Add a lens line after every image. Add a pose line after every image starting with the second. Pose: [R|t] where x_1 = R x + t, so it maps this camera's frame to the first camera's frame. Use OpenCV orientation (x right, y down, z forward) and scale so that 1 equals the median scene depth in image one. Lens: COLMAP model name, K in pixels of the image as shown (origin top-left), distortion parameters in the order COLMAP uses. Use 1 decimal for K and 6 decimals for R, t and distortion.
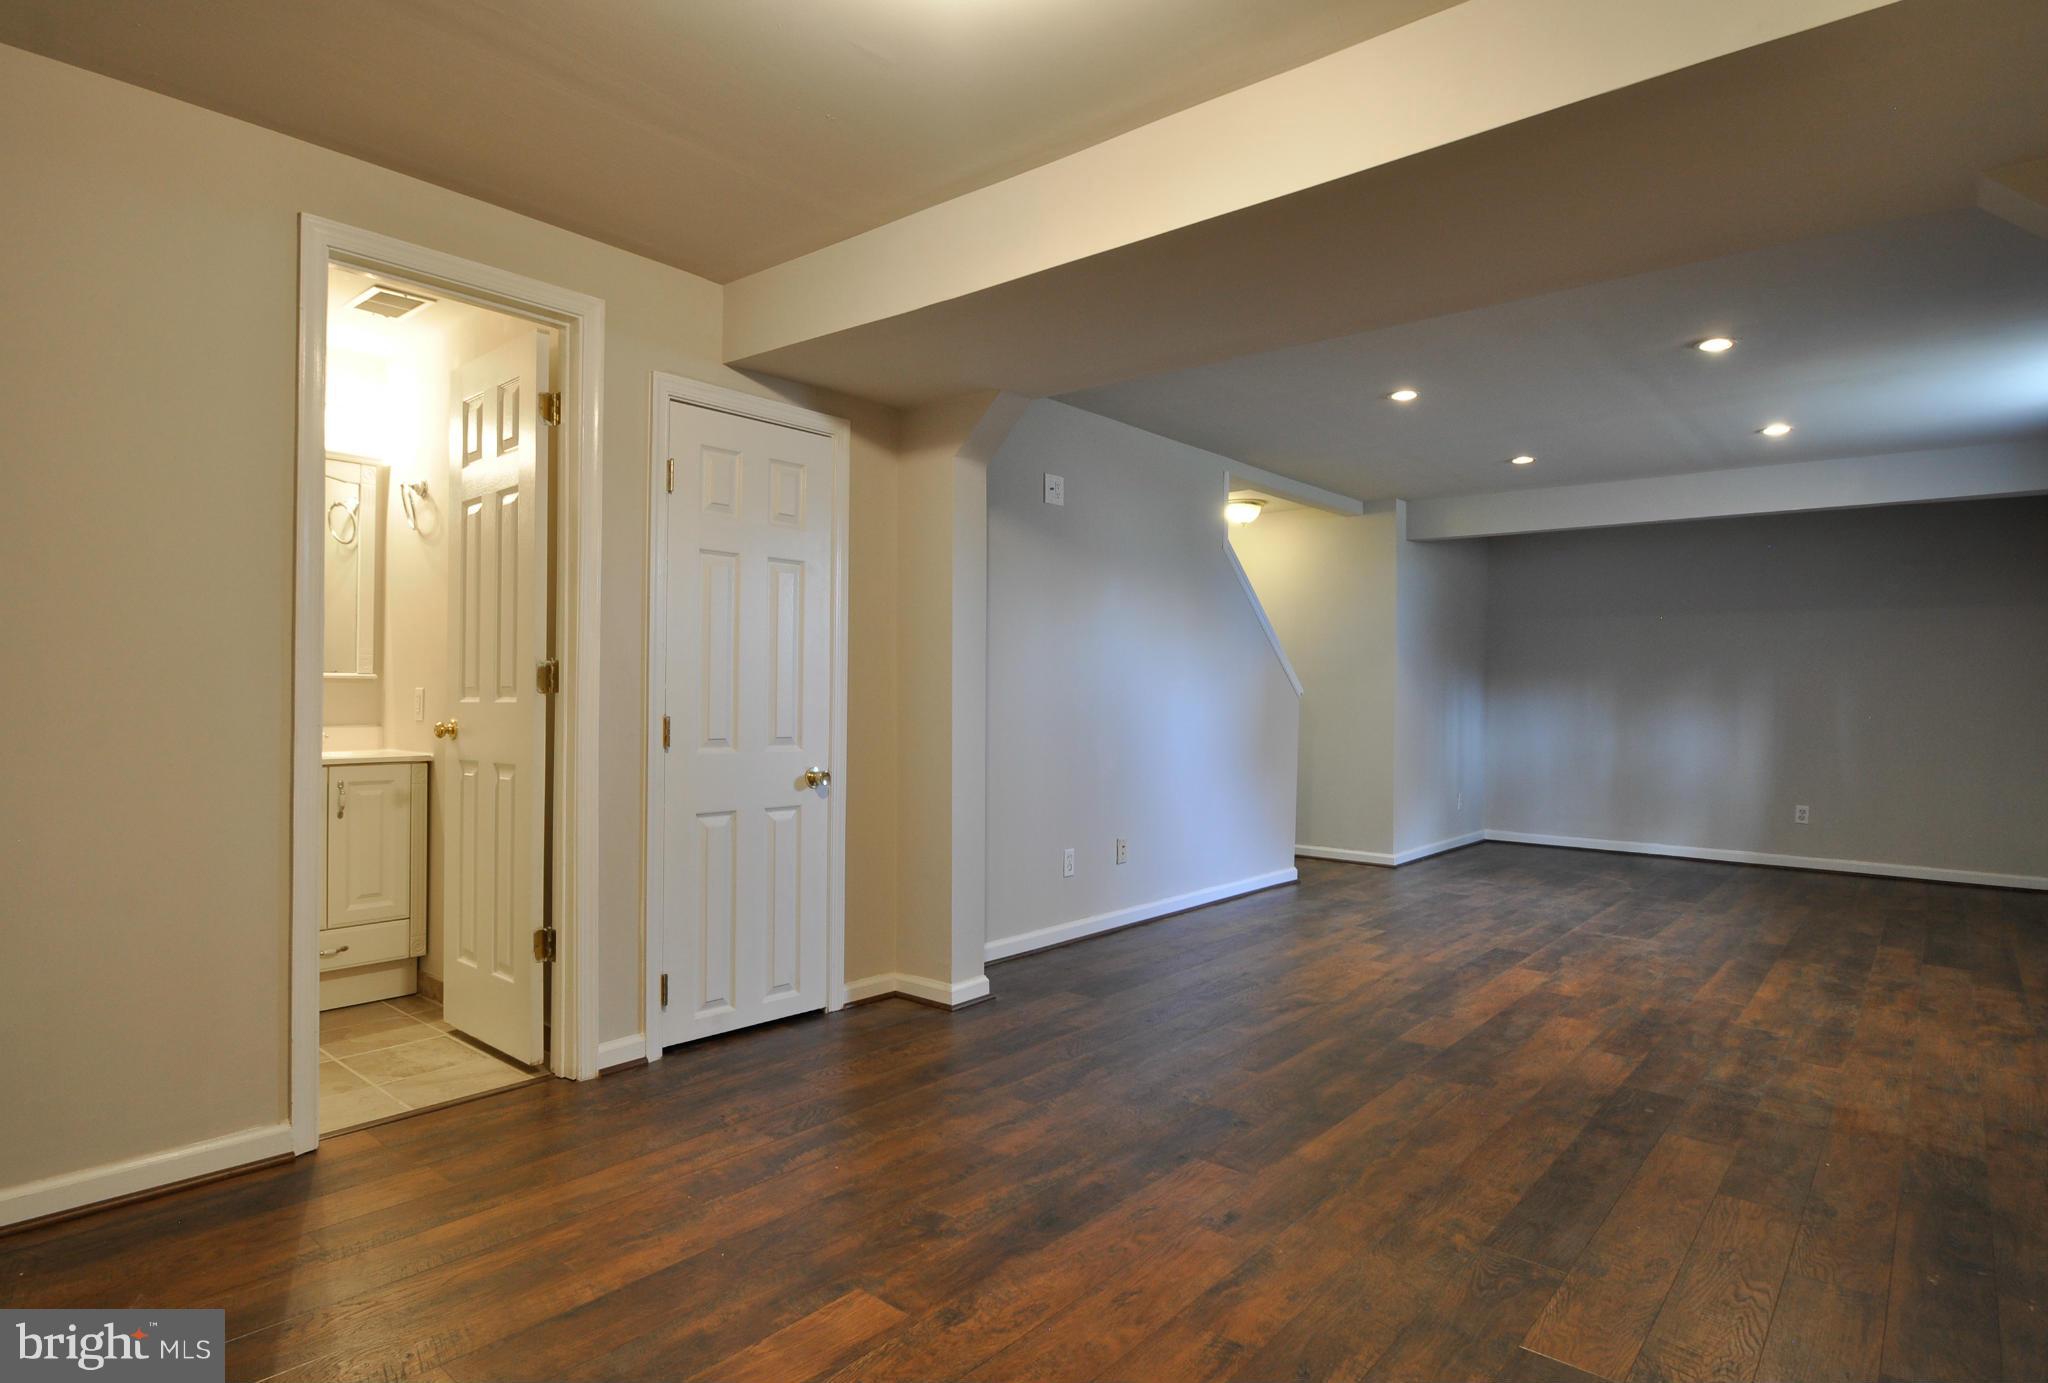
lens RADIAL K [[1134.1, 0, 1021.6], [0, 1134.1, 694.5], [0, 0, 1]] dist [-0.019207, -0.002116]
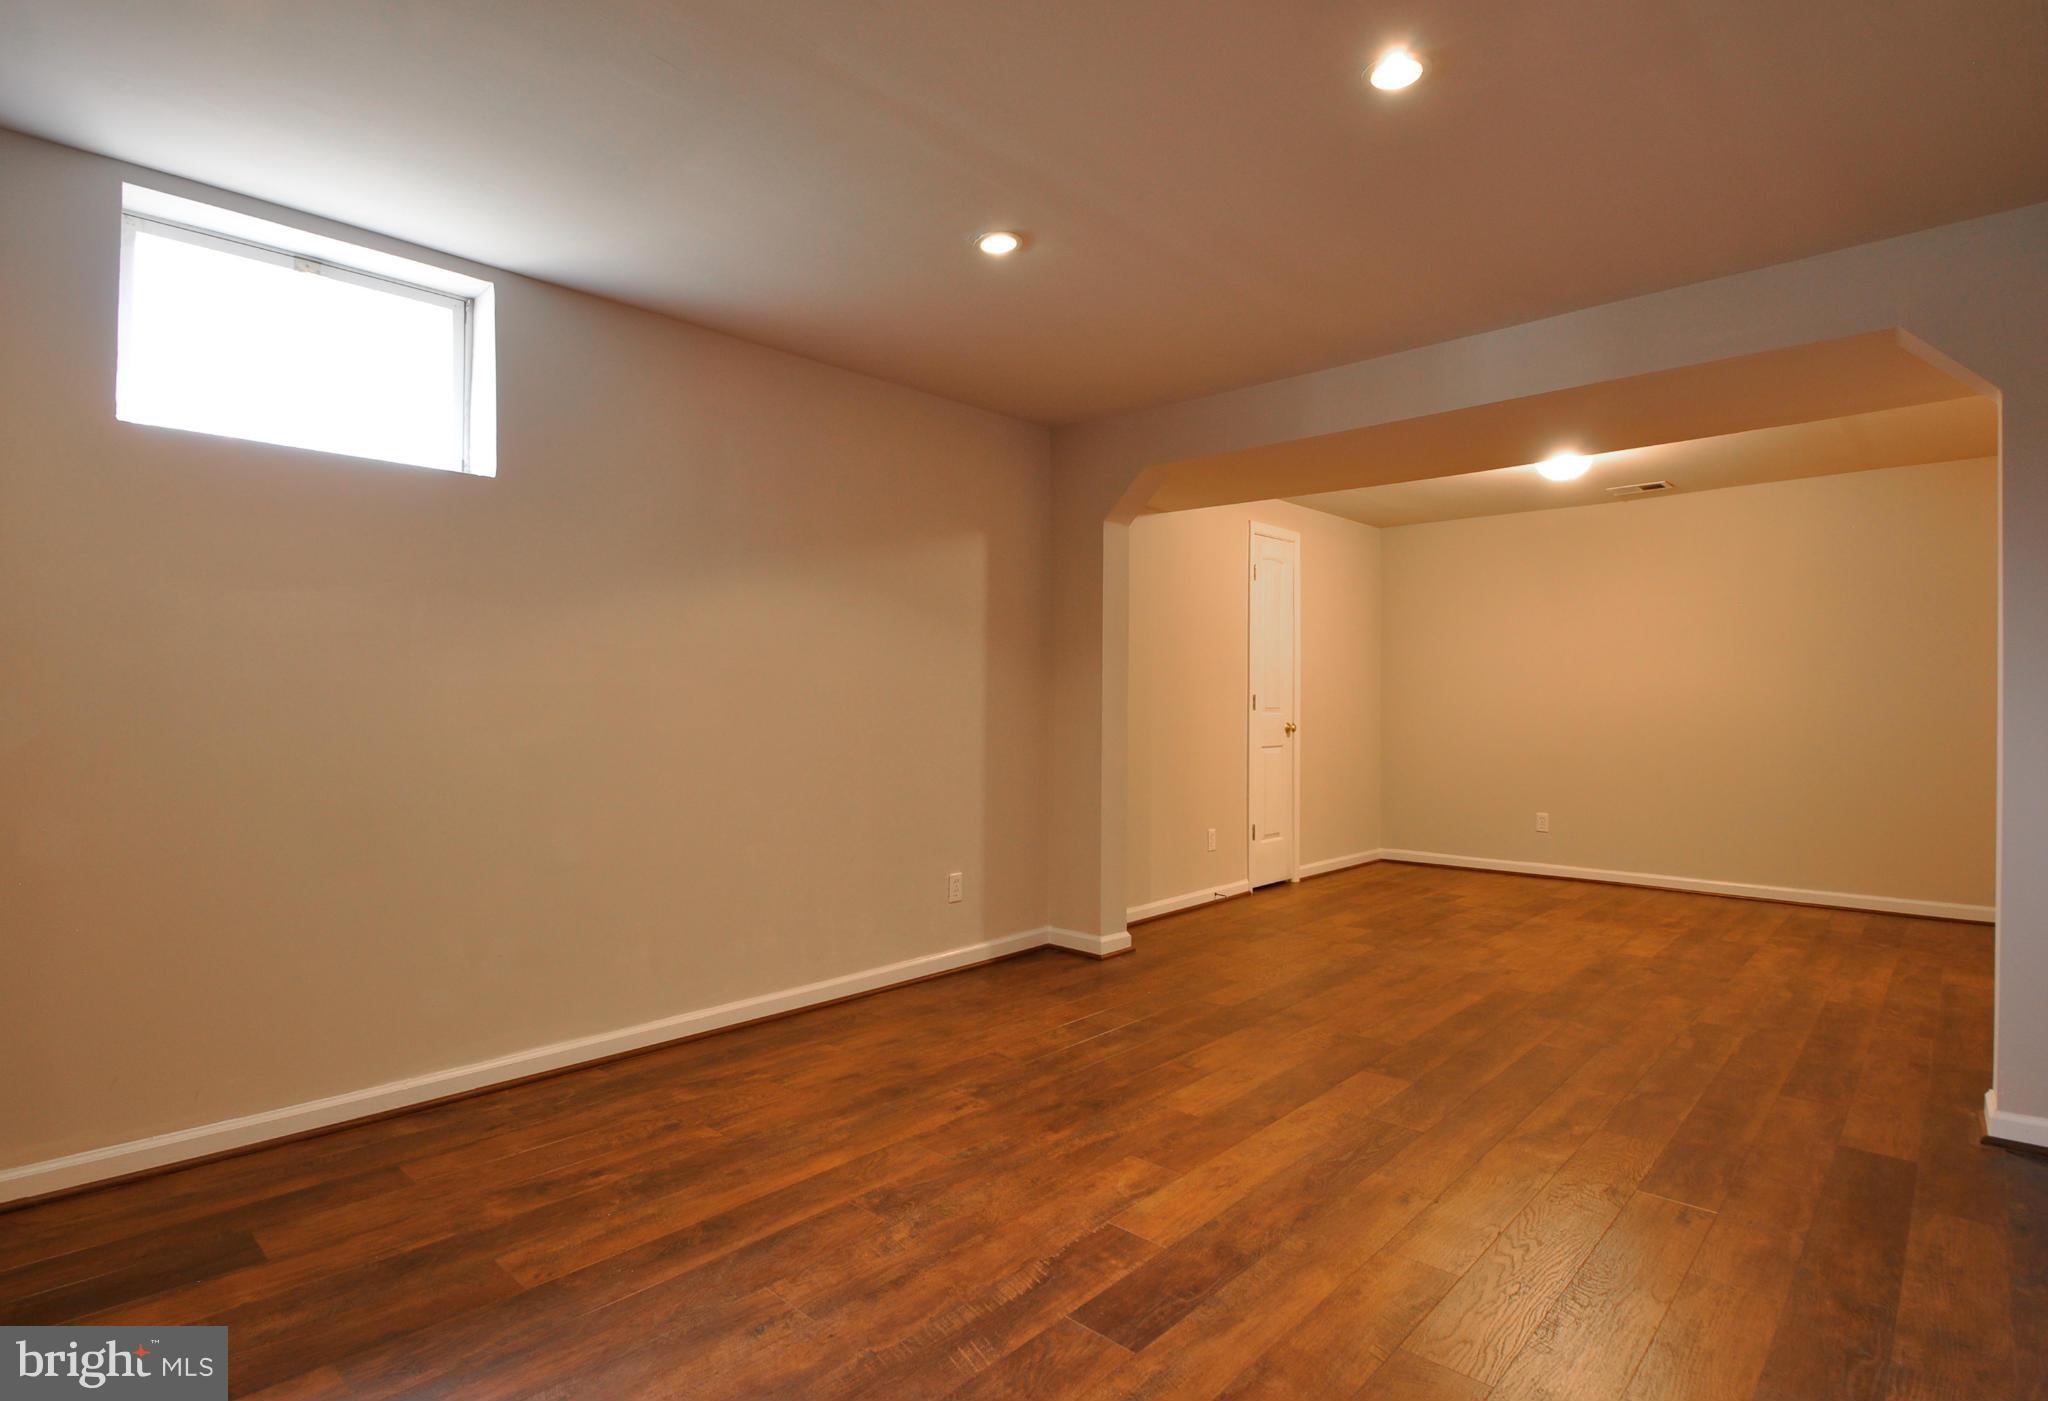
lens RADIAL K [[933.2, 0, 1024.8], [0, 933.2, 703.6], [0, 0, 1]] dist [-0.003154, 0.000031]
pose [[-0.994800, -0.010717, 0.101287, 0.618018], [-0.010382, 0.999939, 0.003830, -0.010468], [-0.101322, 0.002758, -0.994850, 1.926768]]
